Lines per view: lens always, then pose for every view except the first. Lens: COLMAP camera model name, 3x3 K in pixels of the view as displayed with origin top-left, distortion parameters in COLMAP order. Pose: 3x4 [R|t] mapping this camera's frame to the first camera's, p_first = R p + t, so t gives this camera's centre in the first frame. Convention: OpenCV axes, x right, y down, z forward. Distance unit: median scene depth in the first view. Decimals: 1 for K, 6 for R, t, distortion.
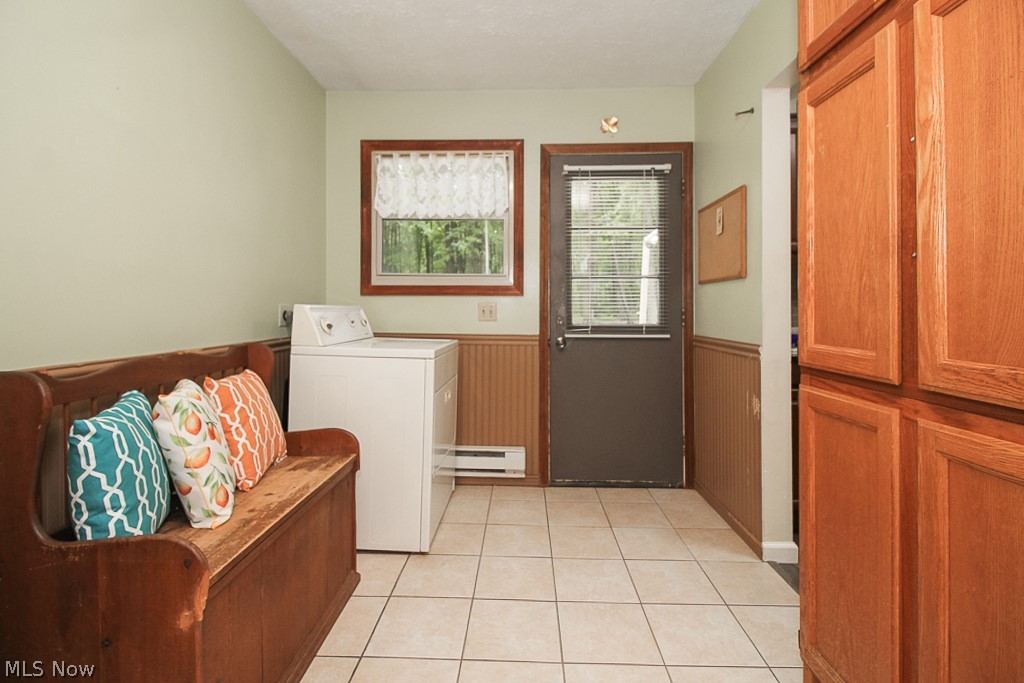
lens RADIAL K [[466.5, 0, 510.4], [0, 466.5, 334.3], [0, 0, 1]] dist [0.002455, -0.008143]
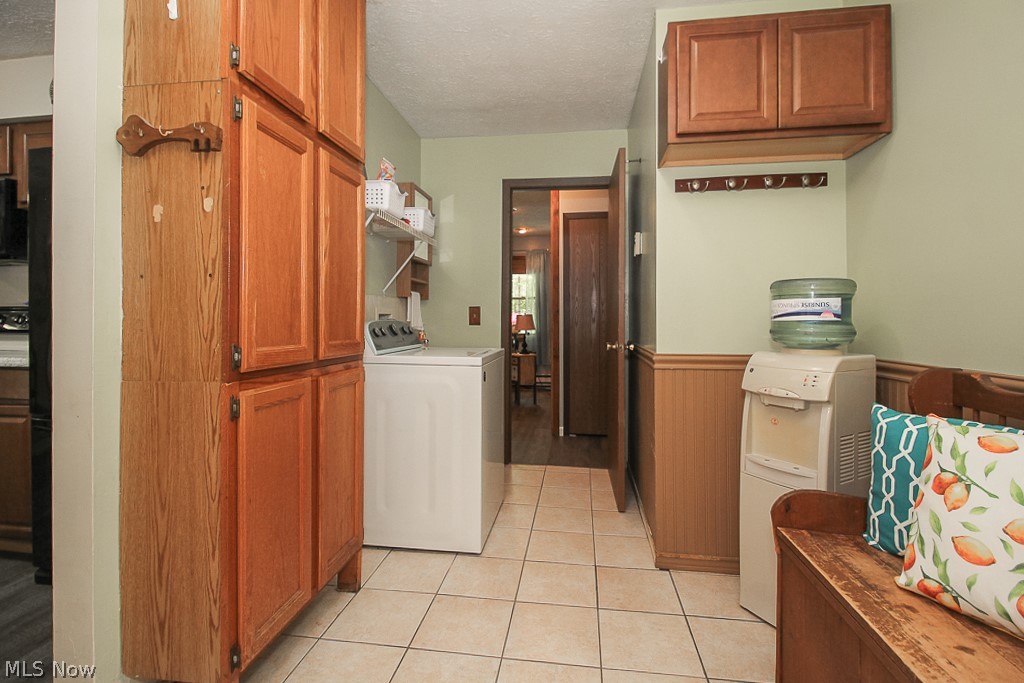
lens RADIAL K [[482.1, 0, 510.8], [0, 482.1, 322.8], [0, 0, 1]] dist [0.003594, -0.008085]
pose [[-0.994360, -0.003103, 0.106010, -0.046814], [0.003741, 0.997923, 0.064302, -0.101677], [-0.105989, 0.064336, -0.992284, 1.944116]]
